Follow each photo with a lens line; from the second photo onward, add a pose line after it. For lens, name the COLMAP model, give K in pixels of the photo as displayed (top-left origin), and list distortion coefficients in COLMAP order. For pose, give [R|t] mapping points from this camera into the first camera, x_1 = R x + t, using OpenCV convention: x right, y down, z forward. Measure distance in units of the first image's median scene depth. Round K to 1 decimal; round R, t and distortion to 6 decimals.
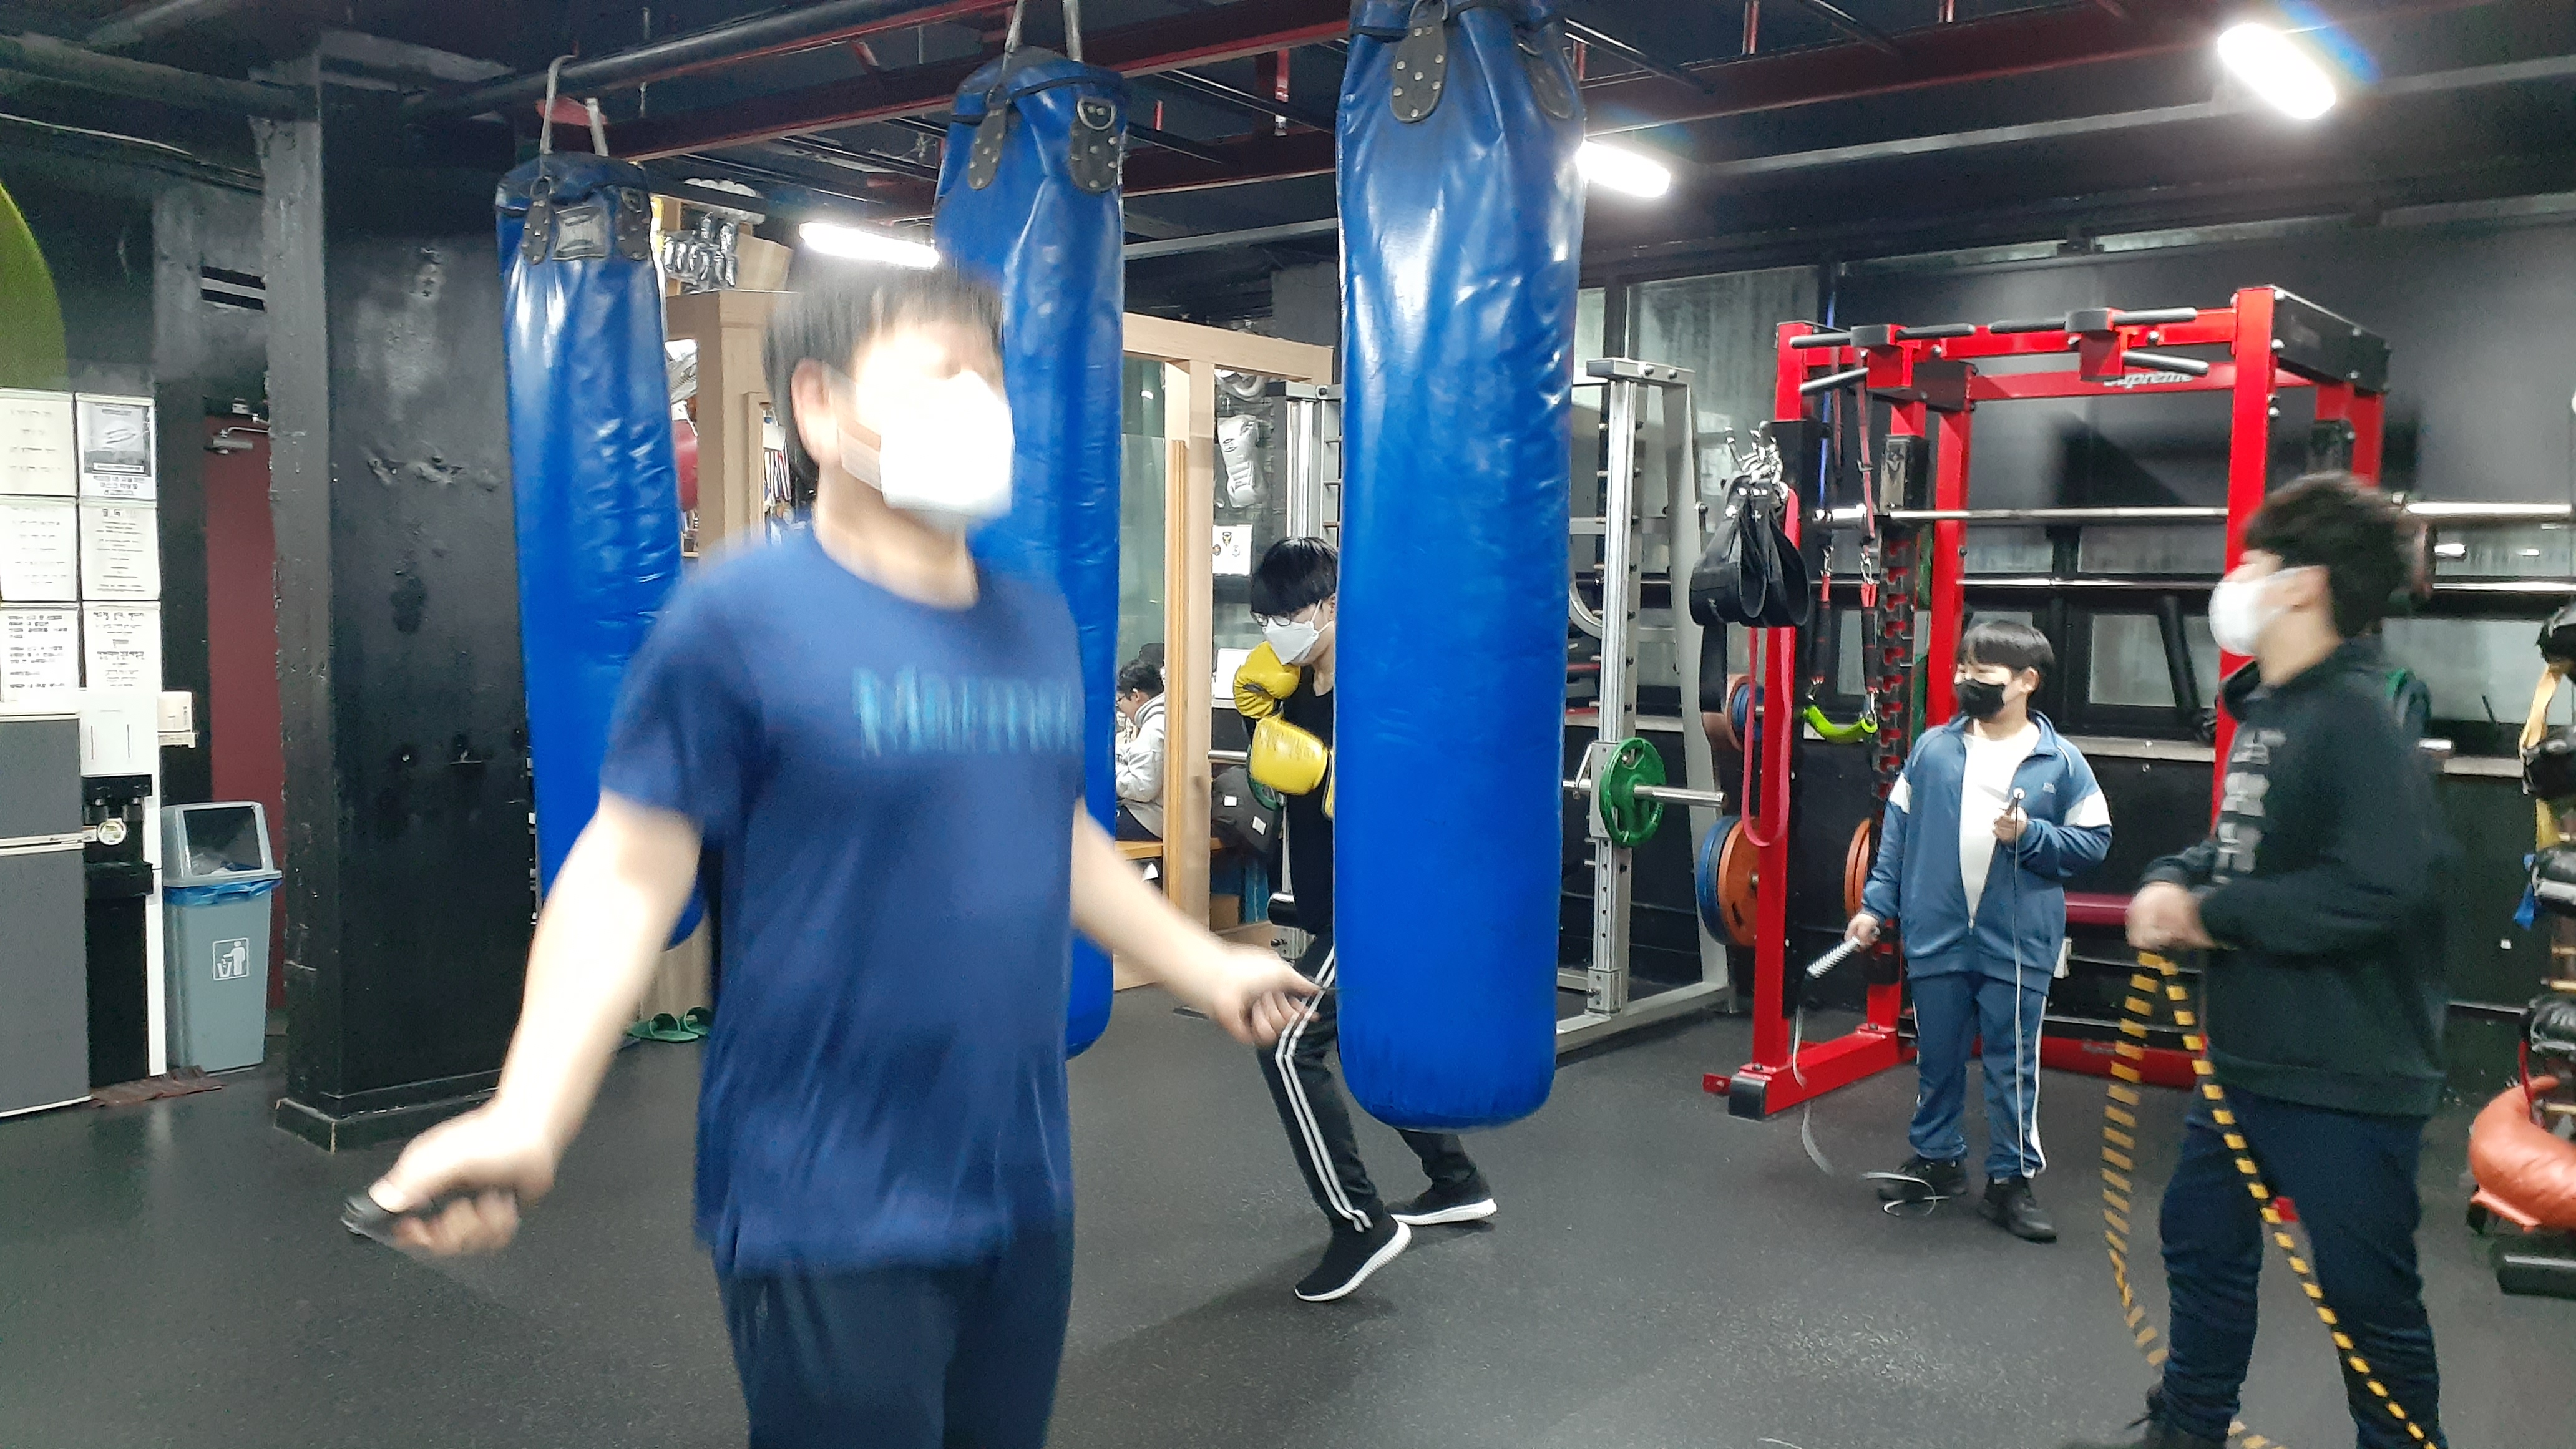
lens RADIAL K [[2066.5, 0, 1282.3], [0, 2066.5, 755.0], [0, 0, 1]] dist [0.113249, -0.252154]
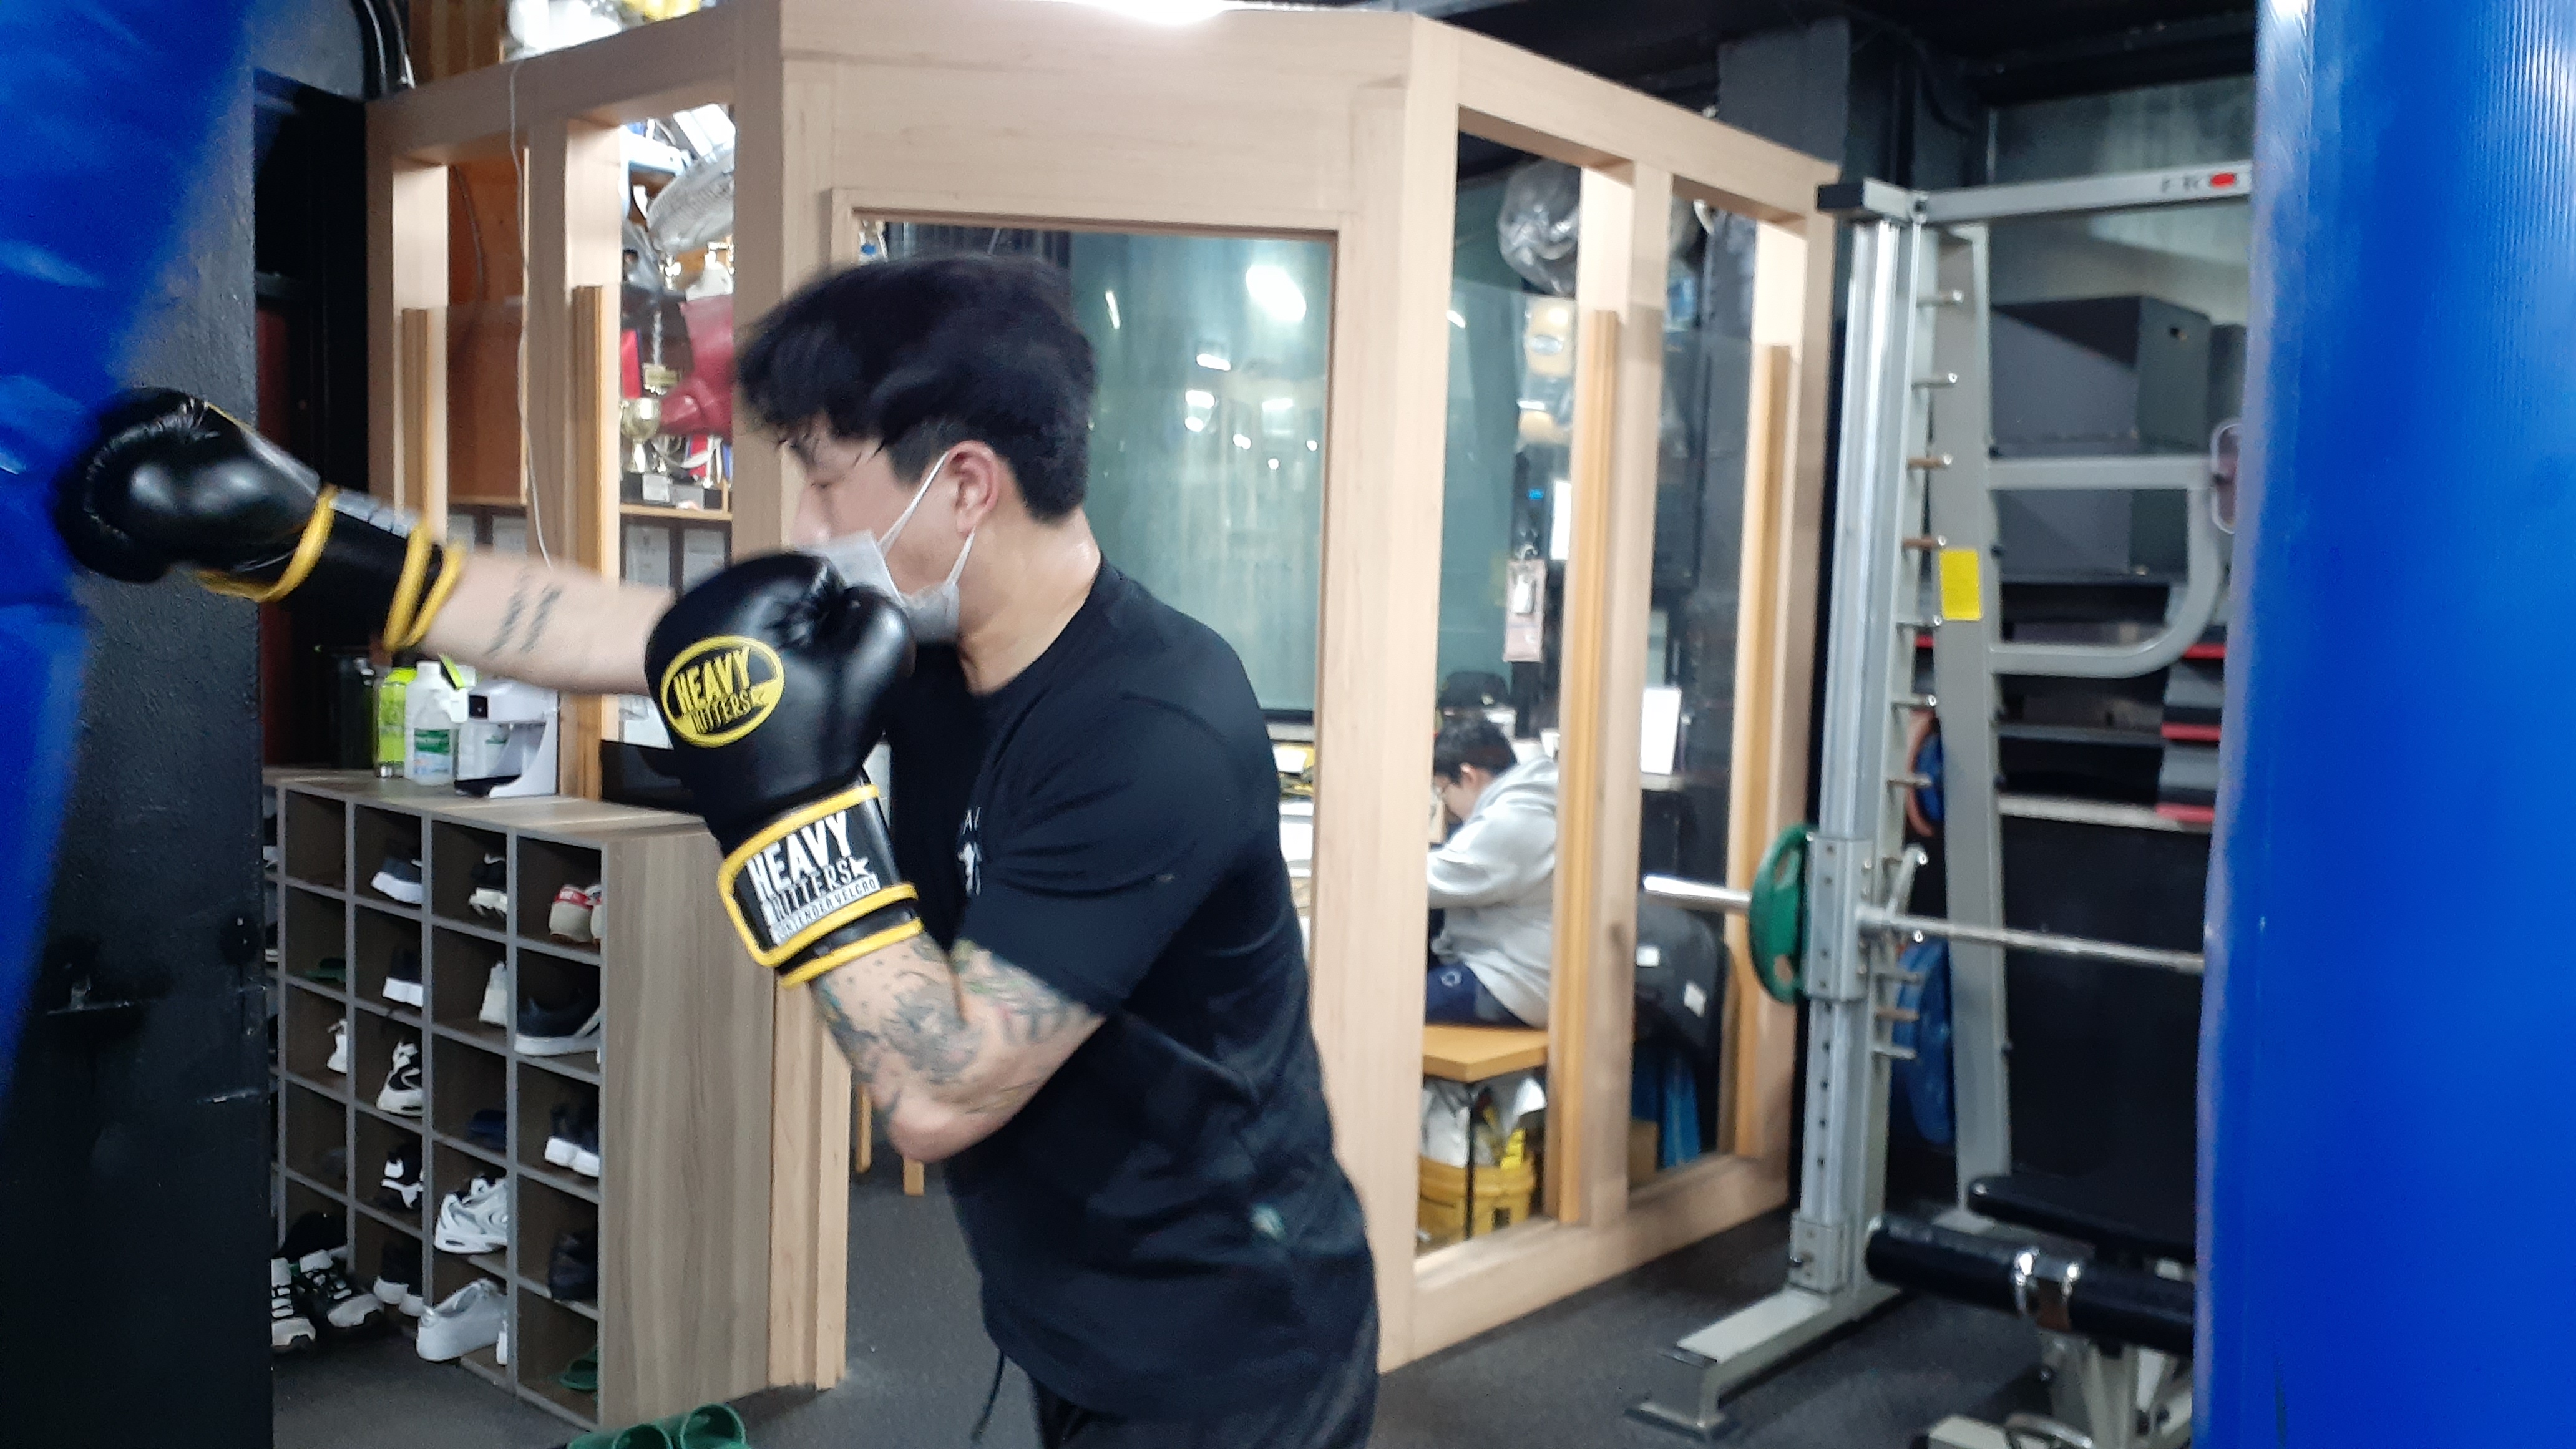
lens RADIAL K [[2066.5, 0, 1282.3], [0, 2066.5, 755.0], [0, 0, 1]] dist [0.113249, -0.252154]
pose [[0.999575, 0.018165, -0.022821, -0.129817], [-0.018198, 0.999834, -0.001245, -0.035281], [0.022795, 0.001660, 0.999739, 0.484669]]
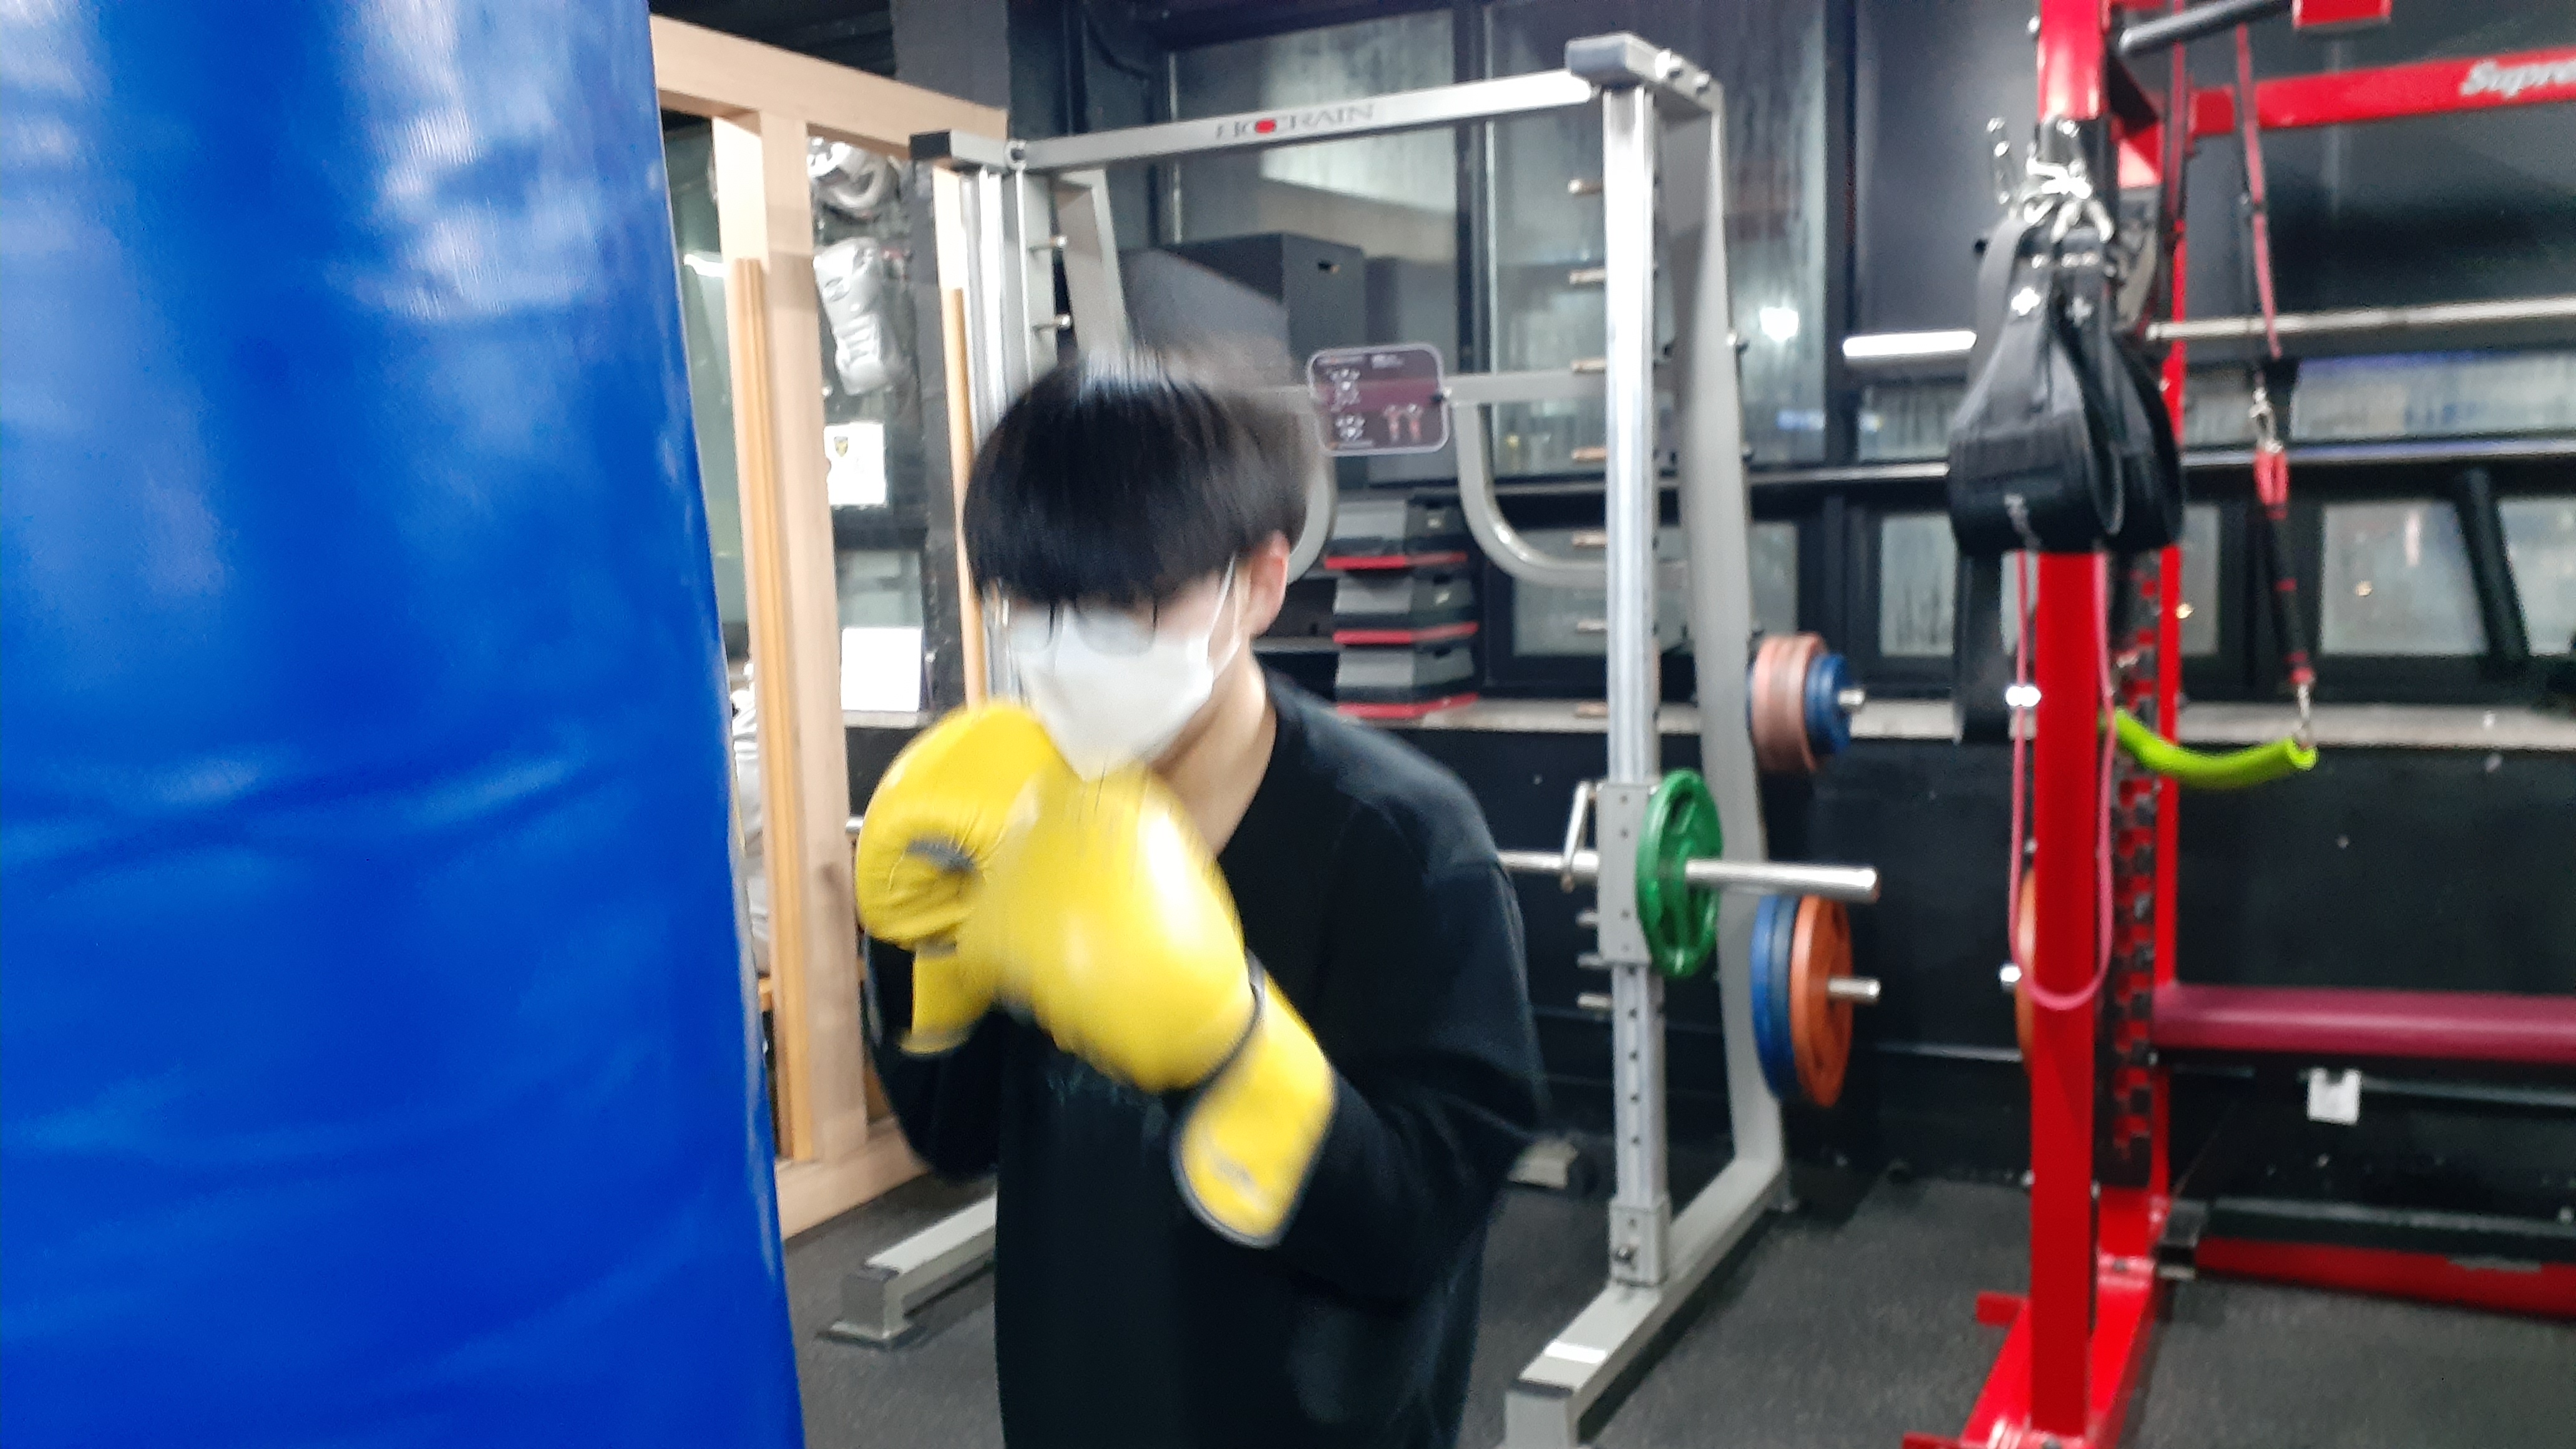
lens RADIAL K [[2102.8, 0, 1332.1], [0, 2102.8, 758.7], [0, 0, 1]] dist [0.035459, -0.002417]
pose [[0.975052, -0.067325, 0.211522, -0.028880], [0.060769, 0.997453, 0.037348, -0.034257], [-0.213498, -0.023563, 0.976659, 0.449873]]
